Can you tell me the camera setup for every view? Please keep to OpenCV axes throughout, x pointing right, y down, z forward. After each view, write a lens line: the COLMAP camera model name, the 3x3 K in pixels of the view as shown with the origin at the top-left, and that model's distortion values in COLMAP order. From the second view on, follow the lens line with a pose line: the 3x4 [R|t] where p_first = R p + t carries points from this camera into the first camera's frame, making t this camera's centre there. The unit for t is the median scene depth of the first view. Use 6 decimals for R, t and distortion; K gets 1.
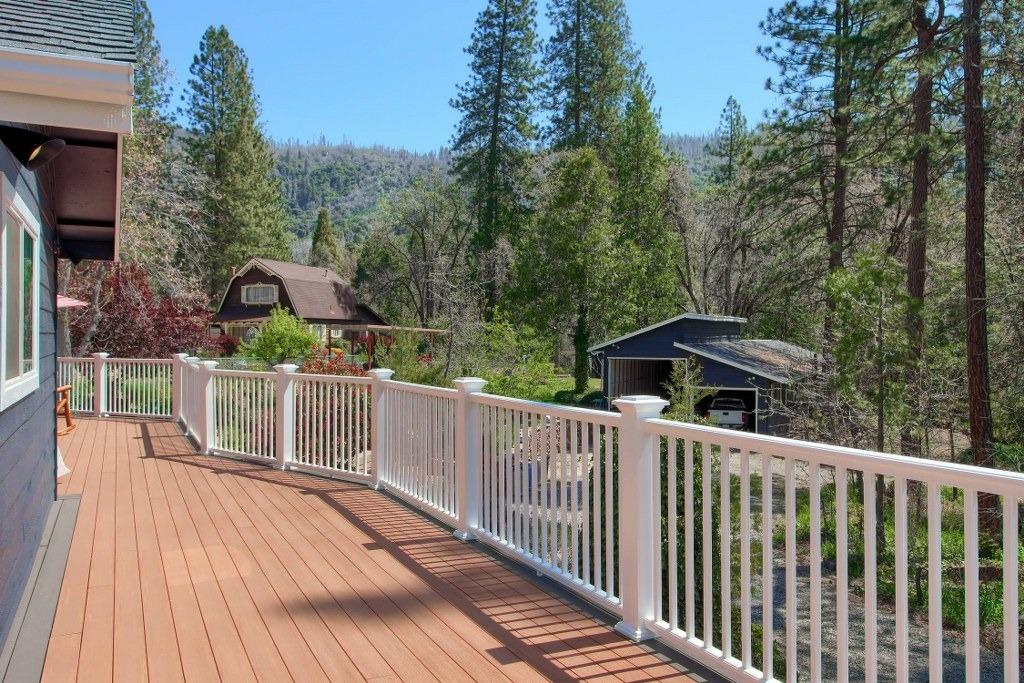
lens RADIAL K [[835.7, 0, 512.7], [0, 835.7, 334.9], [0, 0, 1]] dist [0.011977, 0.004689]
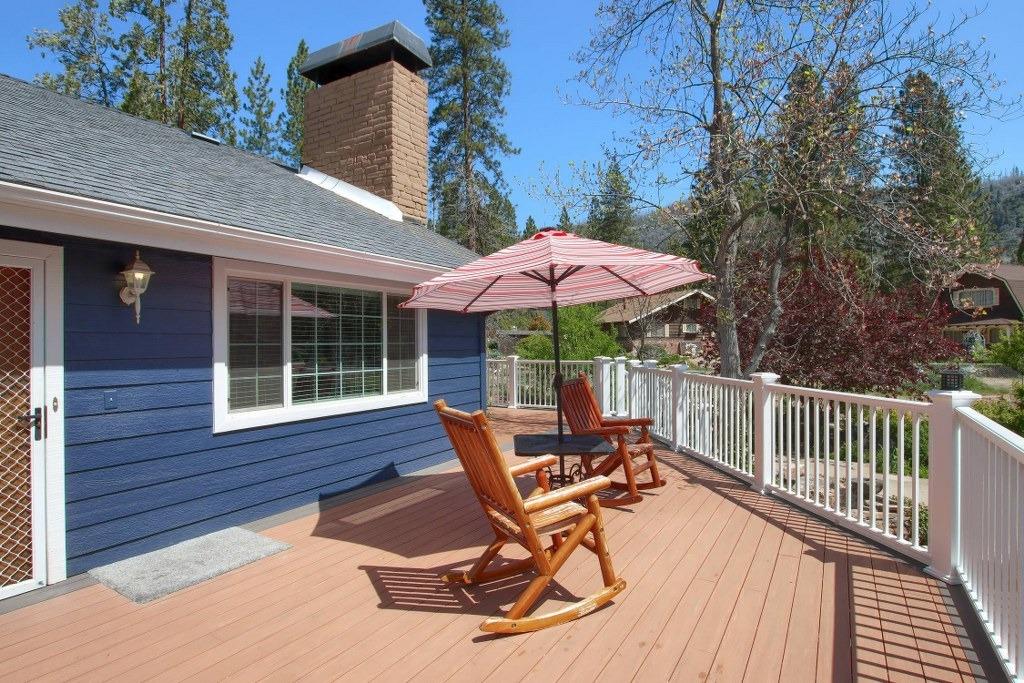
lens RADIAL K [[549.6, 0, 514.1], [0, 549.6, 337.0], [0, 0, 1]] dist [-0.013762, -0.000452]
pose [[0.564051, -0.015419, -0.825596, -0.054721], [0.009156, 0.999881, -0.012418, 0.000316], [0.825689, -0.000555, 0.564125, 0.125433]]
